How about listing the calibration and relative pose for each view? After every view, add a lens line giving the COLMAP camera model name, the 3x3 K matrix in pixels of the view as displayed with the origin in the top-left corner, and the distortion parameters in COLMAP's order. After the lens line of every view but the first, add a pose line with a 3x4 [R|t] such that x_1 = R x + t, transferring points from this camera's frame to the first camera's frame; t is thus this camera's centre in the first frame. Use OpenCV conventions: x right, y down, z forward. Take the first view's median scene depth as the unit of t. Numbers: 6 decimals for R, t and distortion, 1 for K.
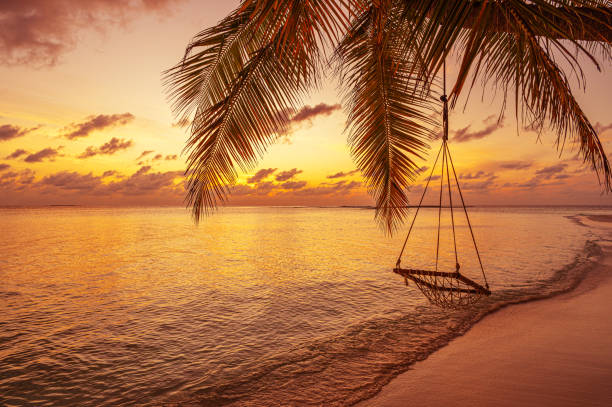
lens RADIAL K [[406.9, 0, 306.0], [0, 406.9, 203.5], [0, 0, 1]] dist [0.000161, 0.000471]
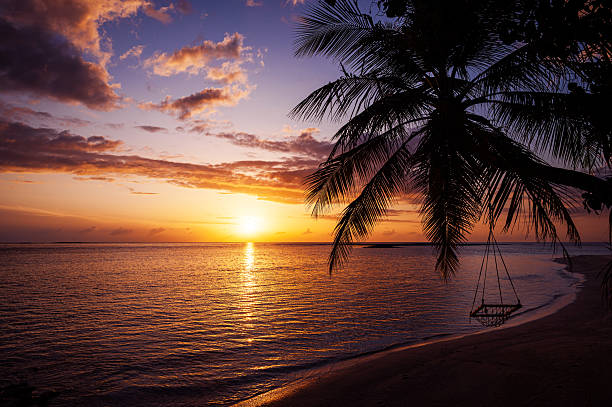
lens RADIAL K [[423.6, 0, 296.2], [0, 423.6, 206.0], [0, 0, 1]] dist [-0.002126, -0.001722]
pose [[0.999981, -0.002620, -0.005560, -0.373537], [0.002127, 0.996201, -0.087052, -0.075234], [0.005767, 0.087039, 0.996188, -0.637332]]
